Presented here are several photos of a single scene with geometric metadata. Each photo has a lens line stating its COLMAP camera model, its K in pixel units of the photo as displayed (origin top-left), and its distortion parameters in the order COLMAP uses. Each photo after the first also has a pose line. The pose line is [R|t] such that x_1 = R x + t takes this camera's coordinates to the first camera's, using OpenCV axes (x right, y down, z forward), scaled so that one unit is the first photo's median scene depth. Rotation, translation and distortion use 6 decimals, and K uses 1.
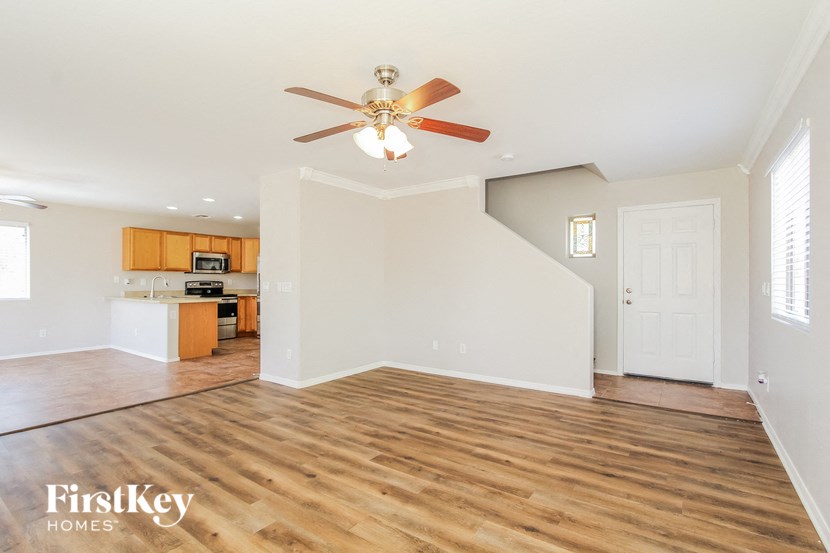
lens RADIAL K [[404.4, 0, 413.1], [0, 404.4, 278.5], [0, 0, 1]] dist [-0.001017, 0.000604]
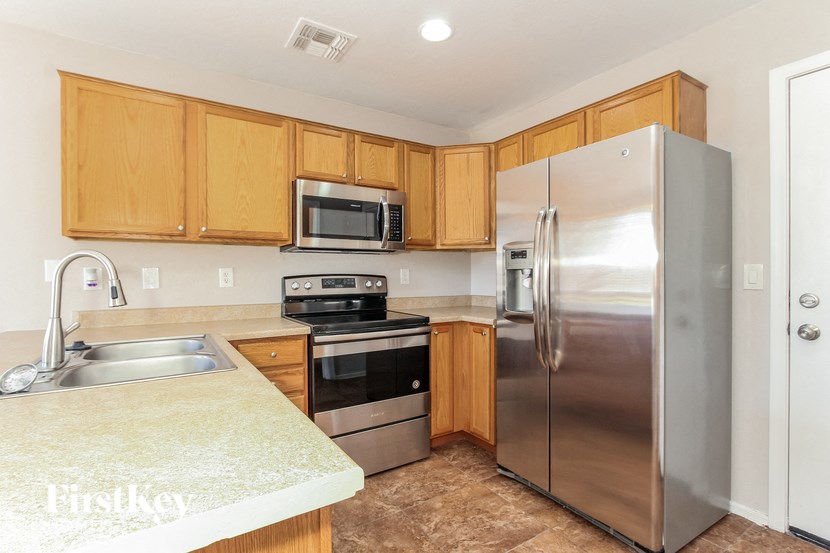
lens RADIAL K [[404.4, 0, 414.8], [0, 404.4, 272.2], [0, 0, 1]] dist [-0.001017, 0.000604]
pose [[0.925116, 0.002729, -0.379675, -0.336046], [0.003383, 0.999875, 0.015429, -0.000206], [0.379670, -0.015558, 0.924991, 0.730629]]
